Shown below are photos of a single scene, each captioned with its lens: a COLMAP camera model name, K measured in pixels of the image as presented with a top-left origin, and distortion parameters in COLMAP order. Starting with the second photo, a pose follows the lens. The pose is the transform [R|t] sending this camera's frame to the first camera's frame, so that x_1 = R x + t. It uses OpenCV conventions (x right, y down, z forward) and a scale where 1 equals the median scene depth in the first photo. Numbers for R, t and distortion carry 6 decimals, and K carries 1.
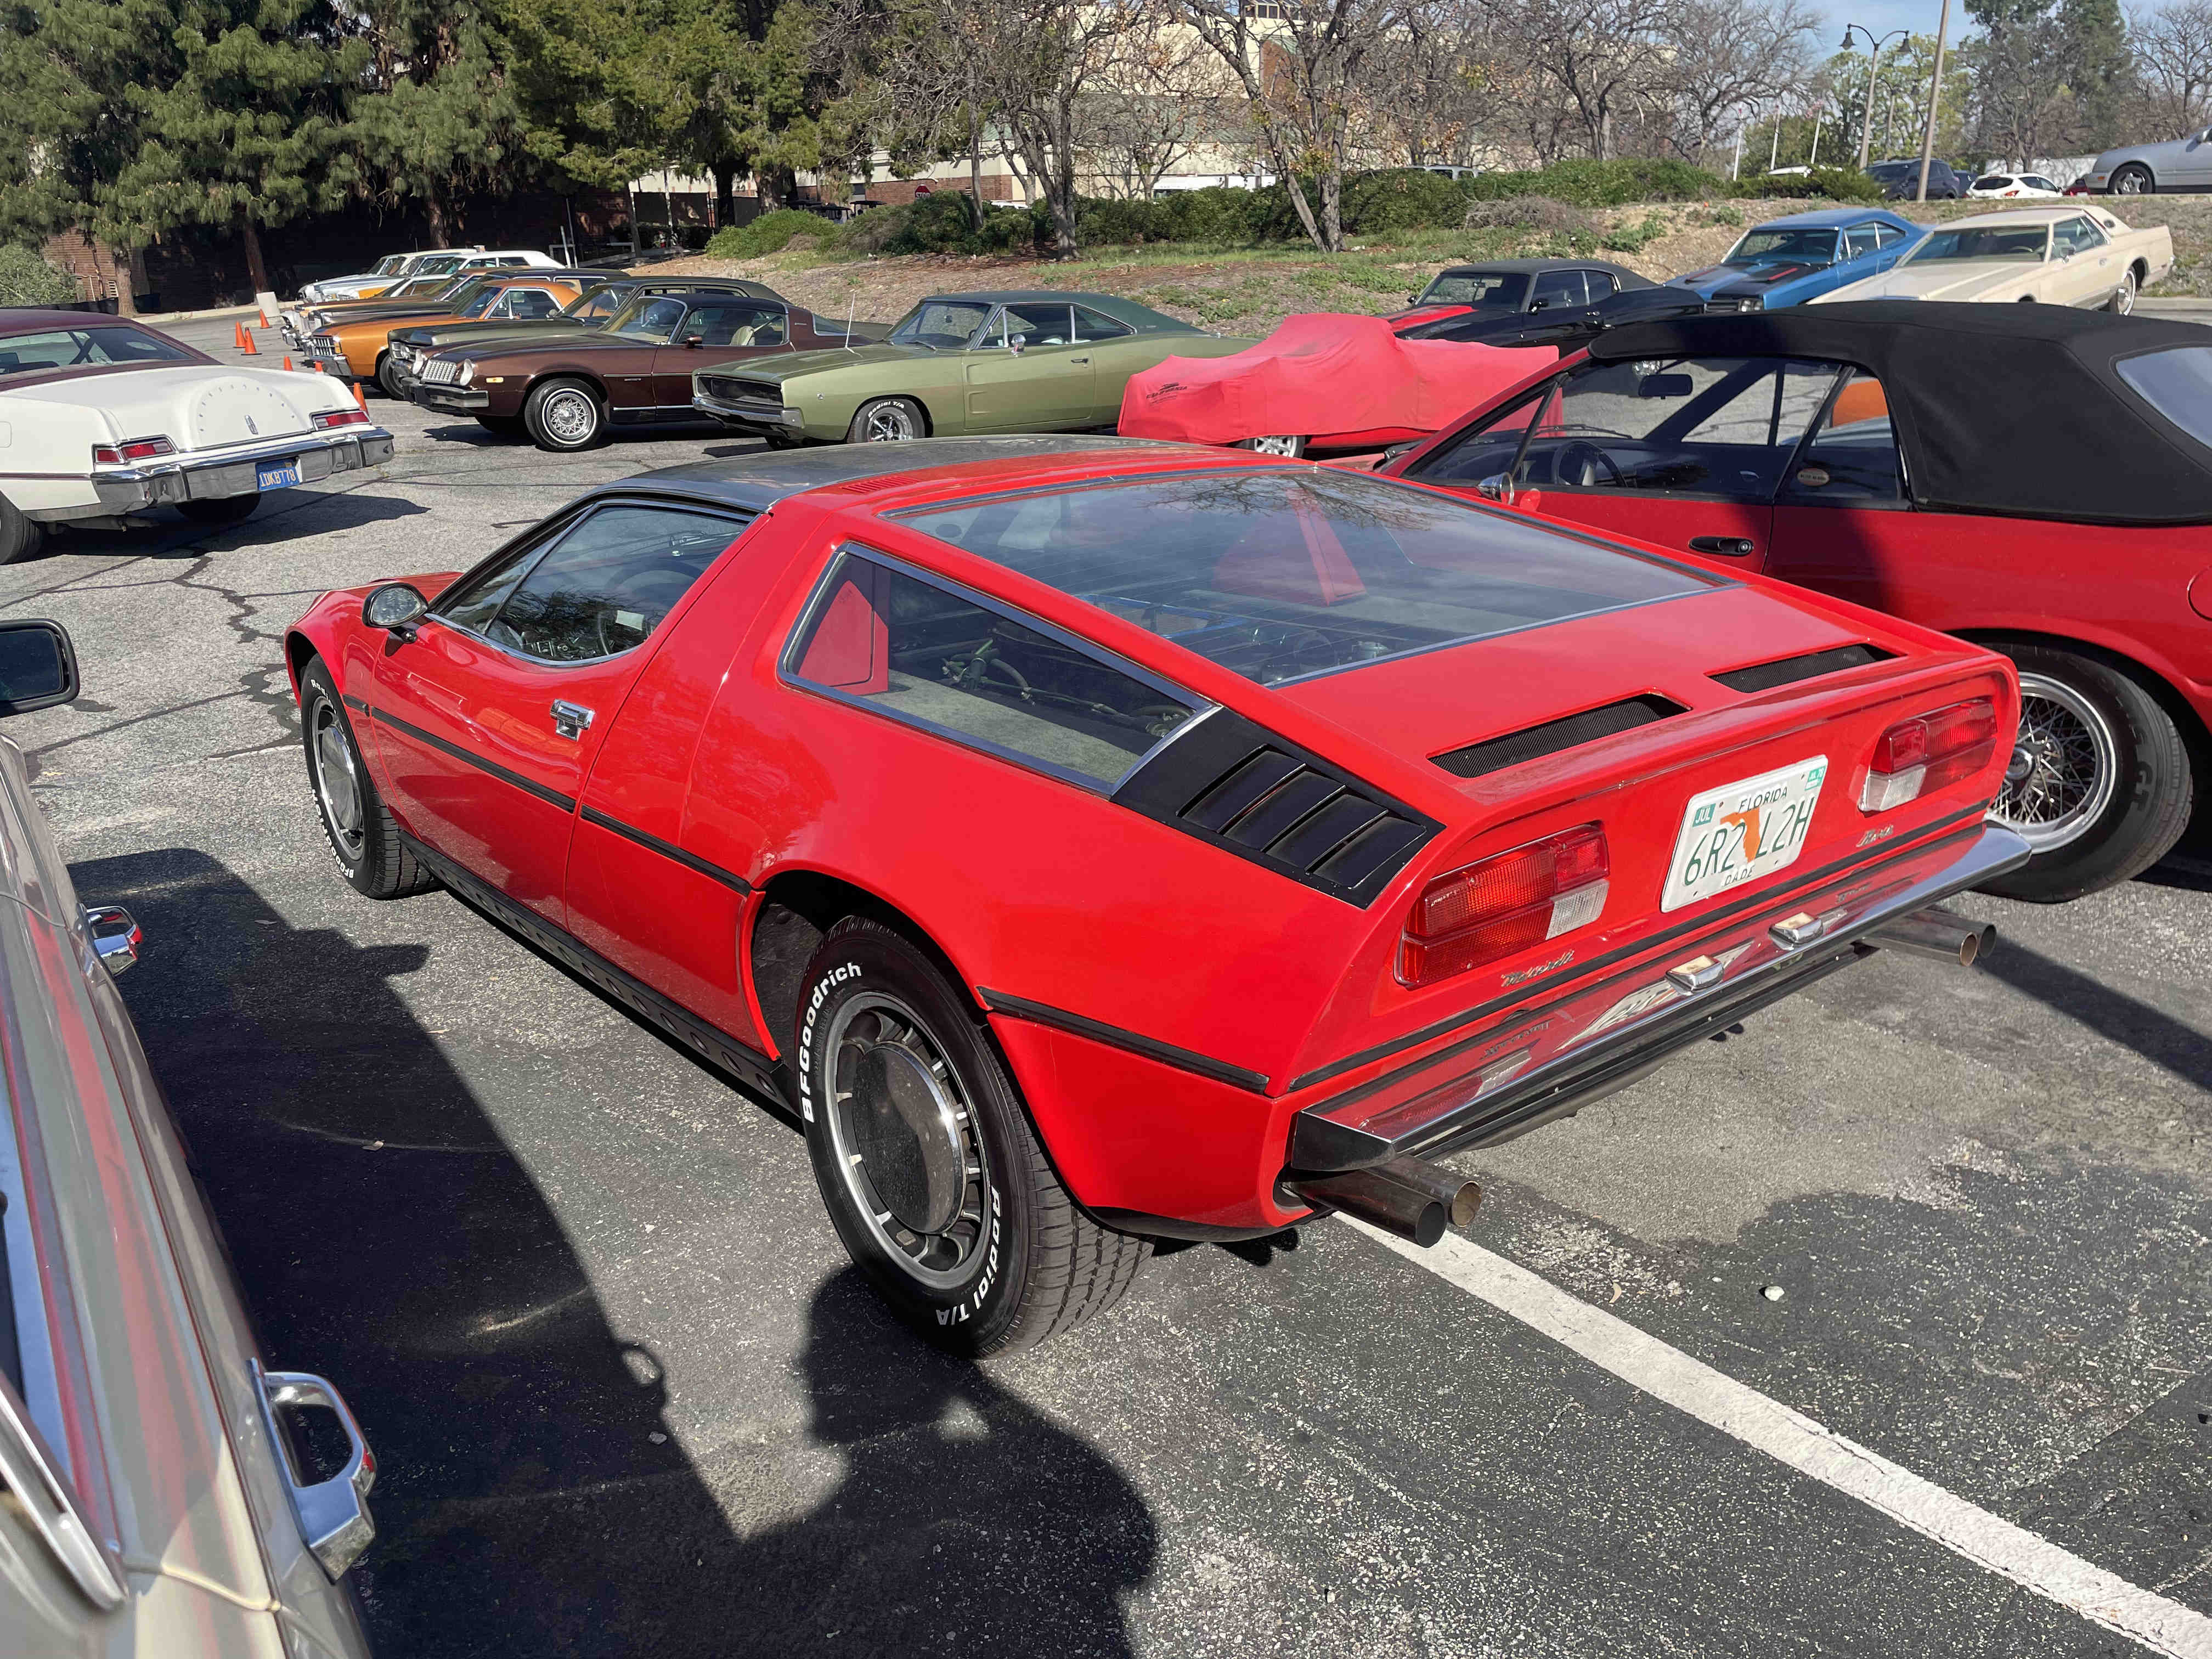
lens RADIAL K [[1666.7, 0, 1106.0], [0, 1666.7, 829.5], [0, 0, 1]] dist [0.093983, -0.118110]
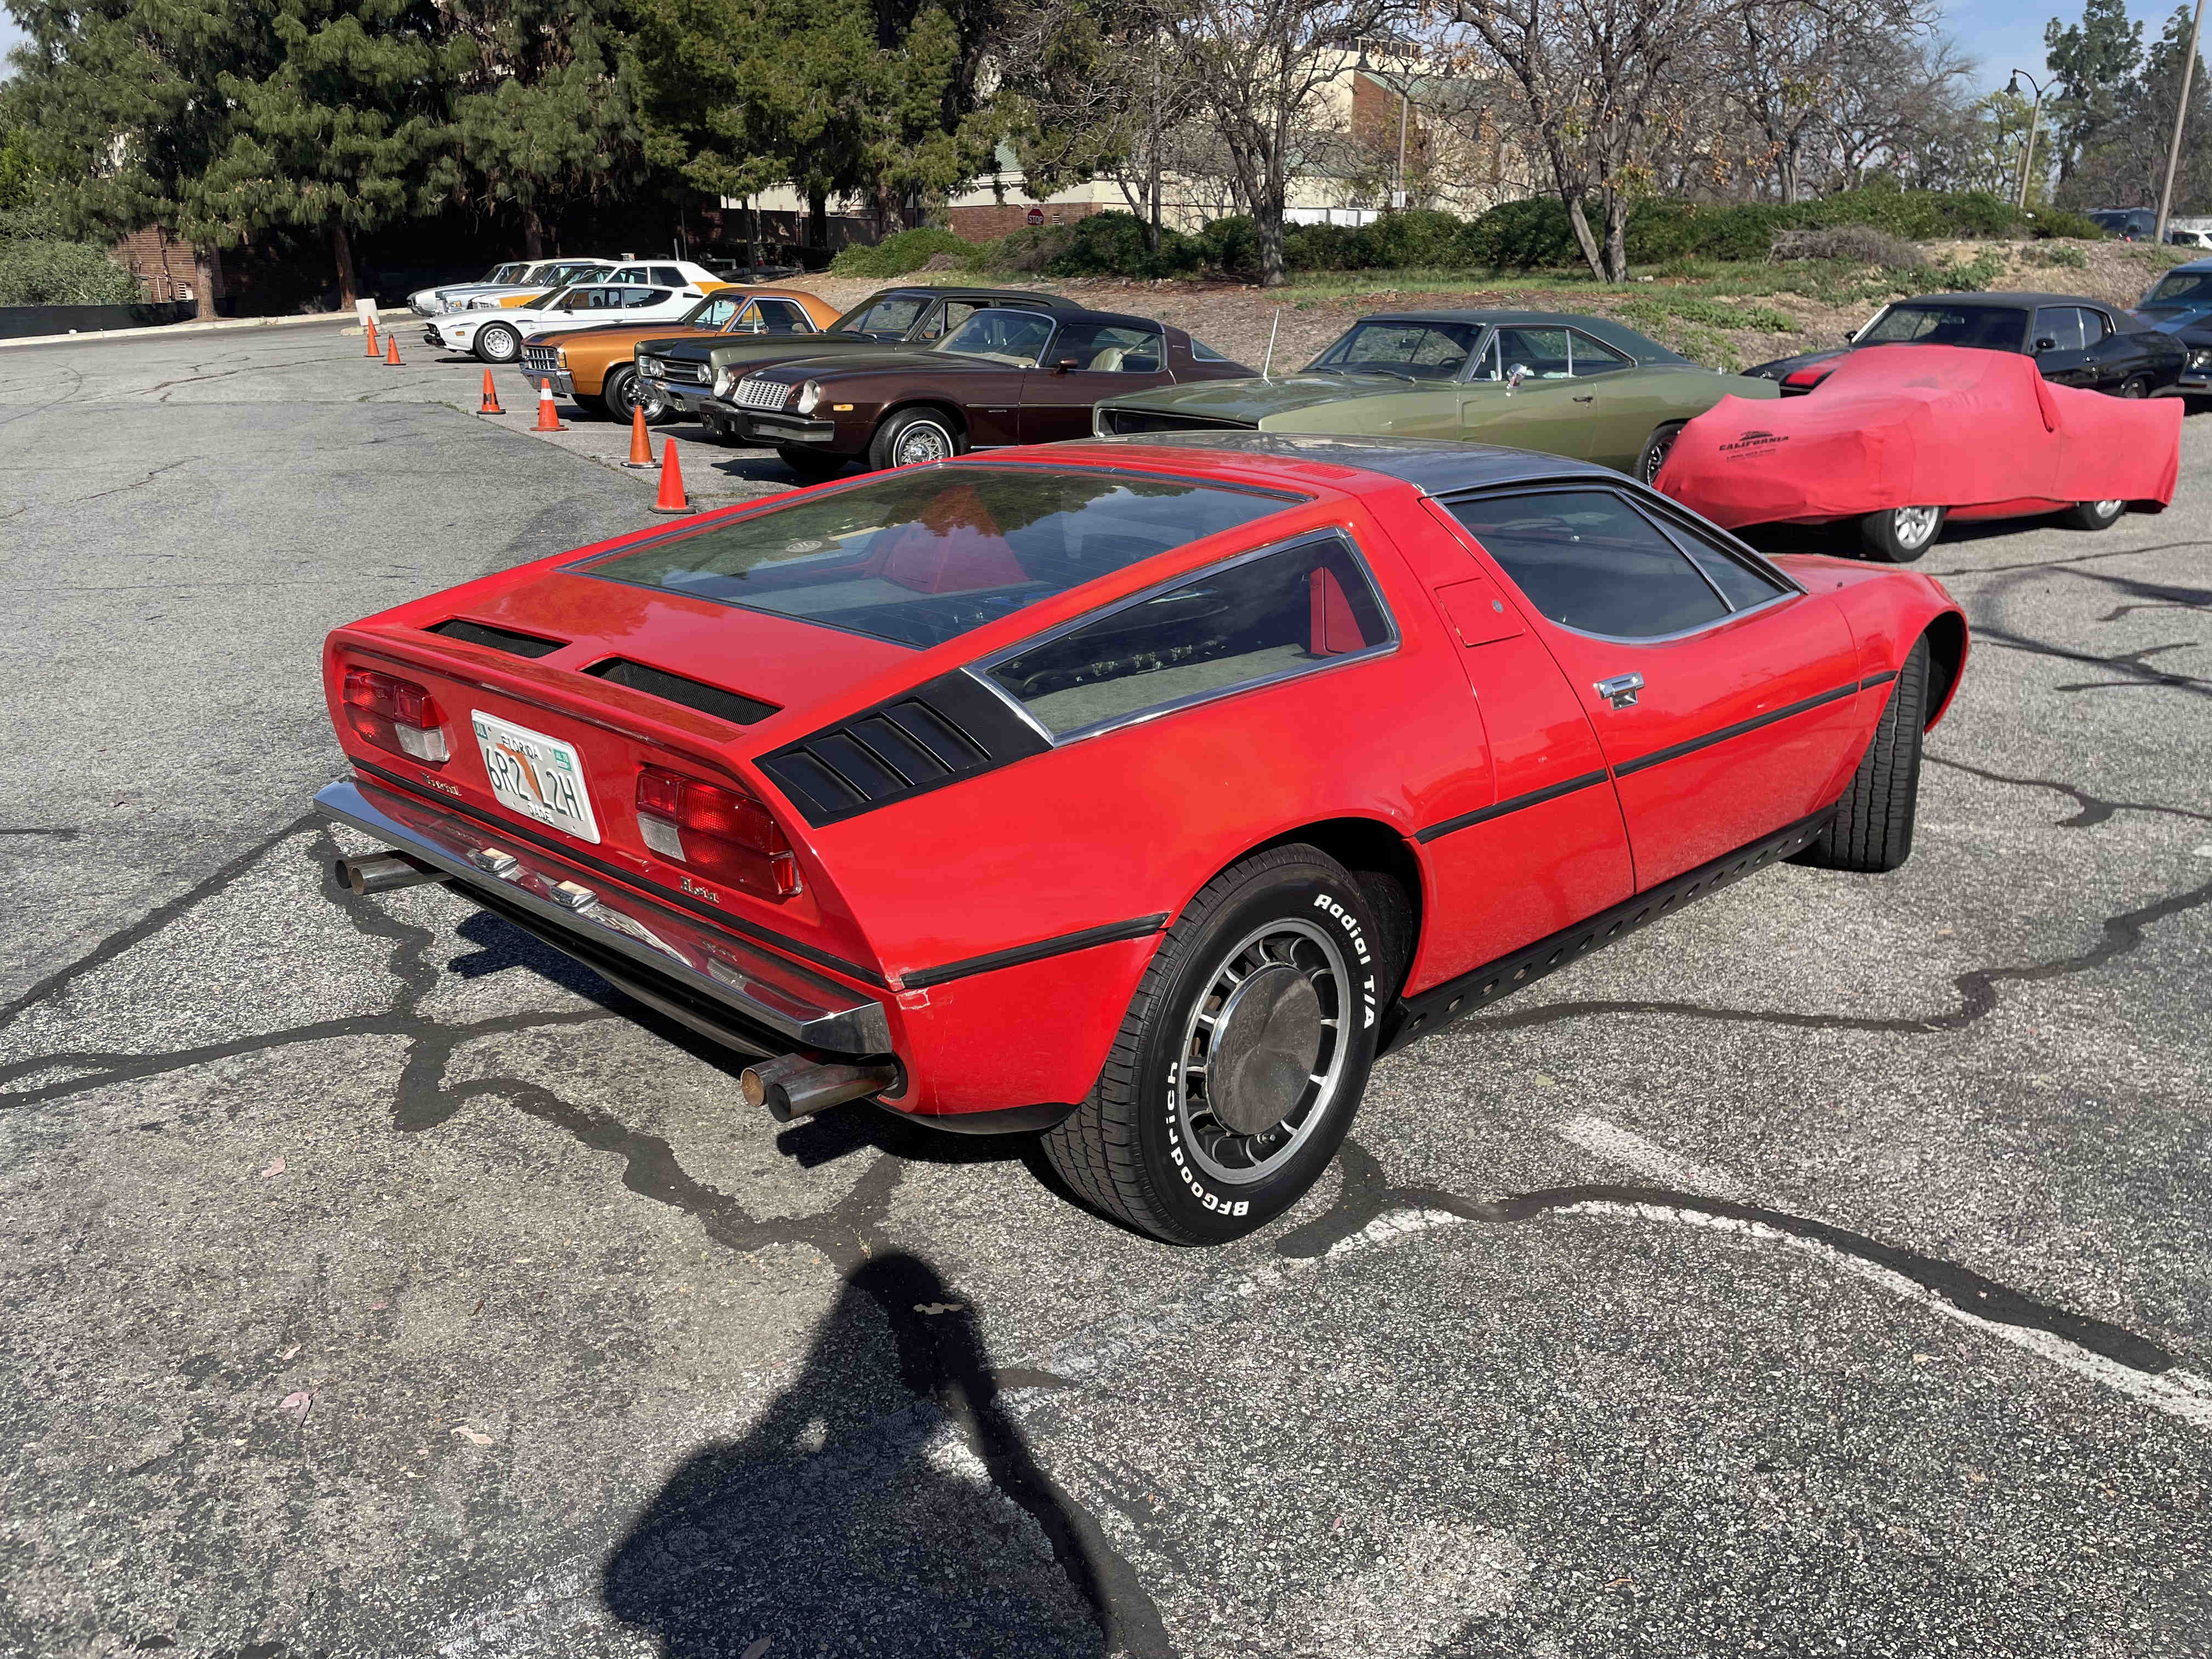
lens RADIAL K [[1660.3, 0, 1106.0], [0, 1660.3, 829.5], [0, 0, 1]] dist [0.080740, -0.097546]
pose [[0.999563, 0.029550, -0.000456, -0.072251], [-0.029553, 0.999417, -0.017071, -0.018541], [-0.000048, 0.017077, 0.999854, 0.069688]]
